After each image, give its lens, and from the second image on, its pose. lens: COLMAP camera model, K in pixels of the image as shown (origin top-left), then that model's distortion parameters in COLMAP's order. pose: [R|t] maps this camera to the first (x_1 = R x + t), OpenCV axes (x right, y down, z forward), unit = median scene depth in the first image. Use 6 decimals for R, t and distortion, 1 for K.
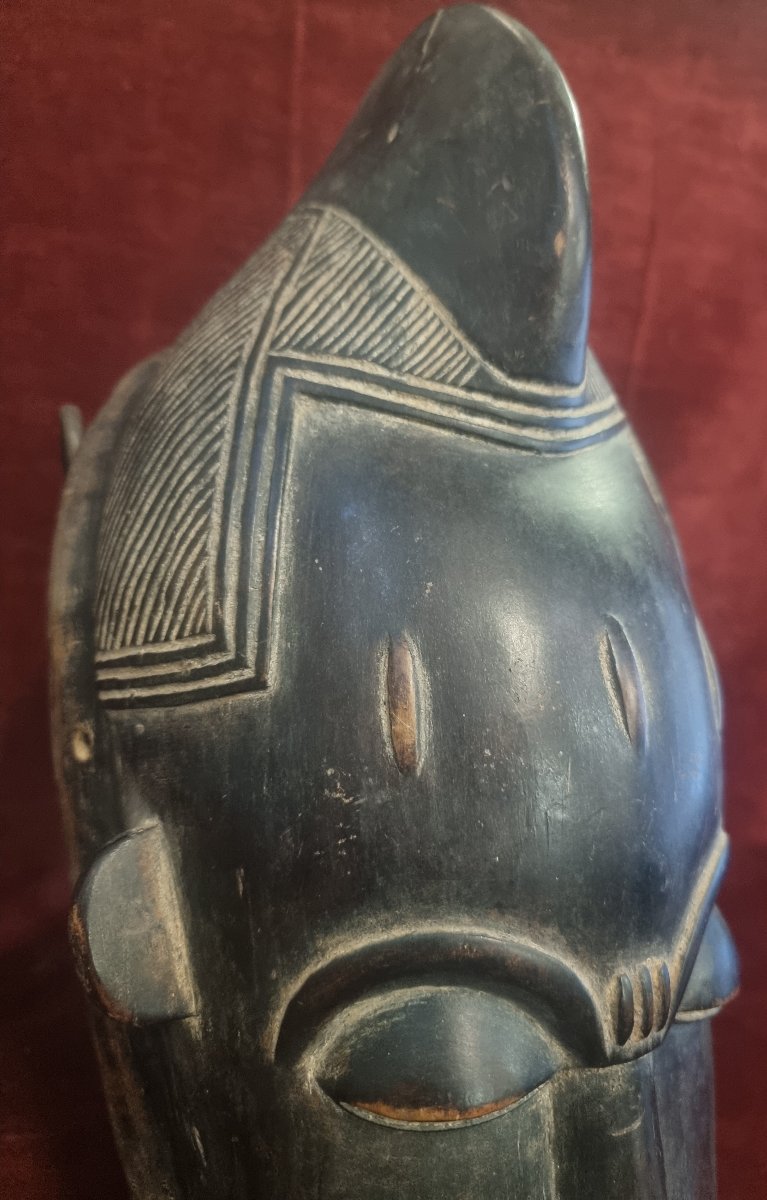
lens RADIAL K [[806.6, 0, 383.5], [0, 806.6, 600.0], [0, 0, 1]] dist [0.008138, 0.002587]
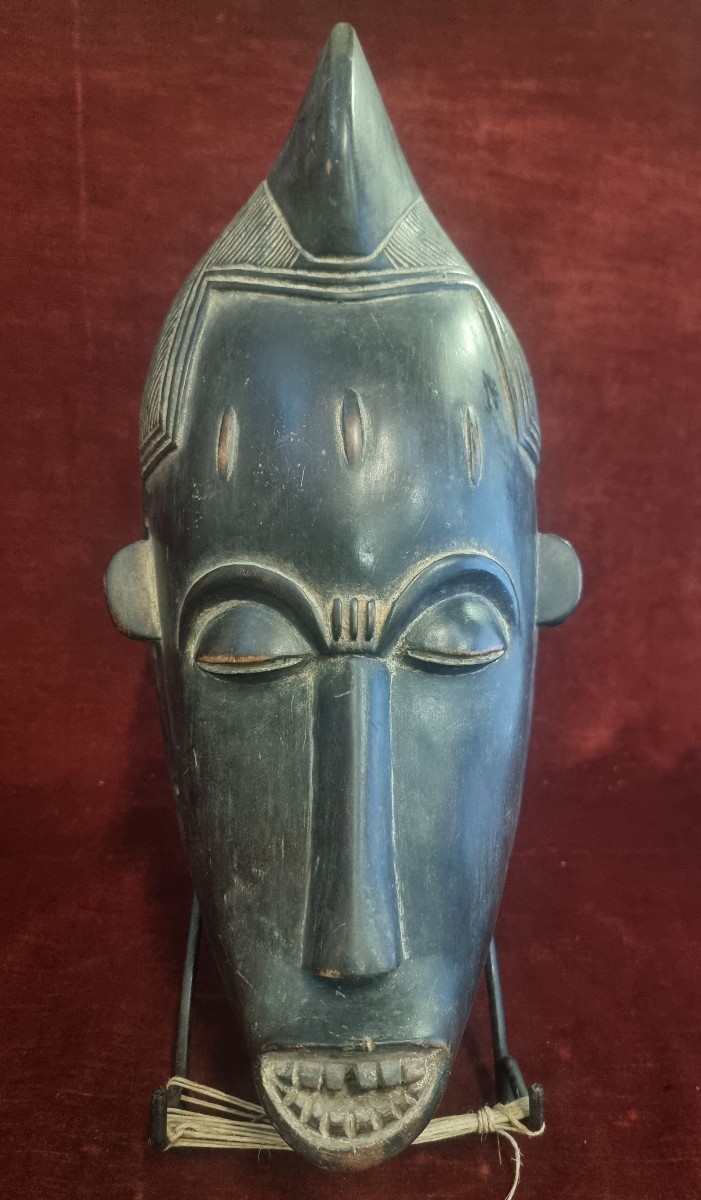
lens RADIAL K [[836.5, 0, 355.8], [0, 836.5, 645.6], [0, 0, 1]] dist [0.003164, -0.004699]
pose [[0.882172, 0.023094, -0.470361, 1.122814], [-0.015843, 0.999687, 0.019369, 0.515152], [0.470661, -0.009634, 0.882262, -0.503678]]
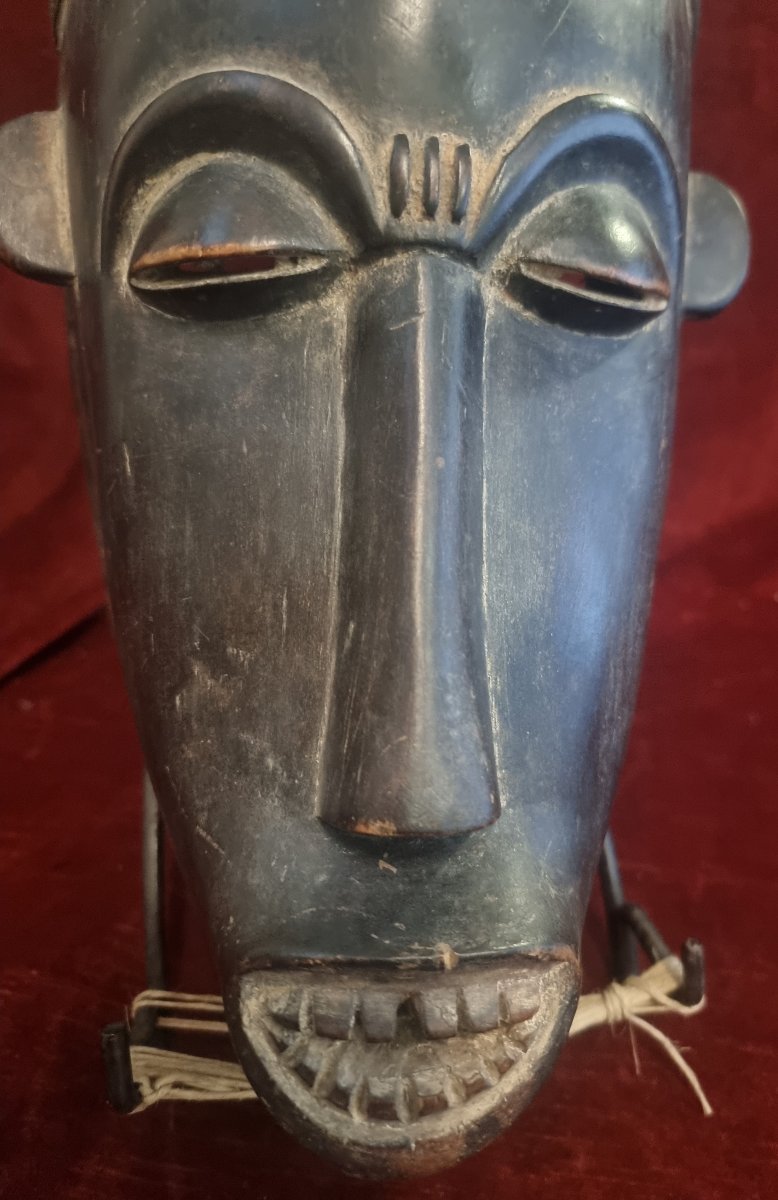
lens RADIAL K [[880.5, 0, 411.5], [0, 880.5, 597.4], [0, 0, 1]] dist [-0.016206, 0.001026]
pose [[0.917879, 0.086060, -0.387416, 0.702039], [-0.050914, 0.993673, 0.100105, 0.848587], [0.393580, -0.072159, 0.916454, 0.091788]]
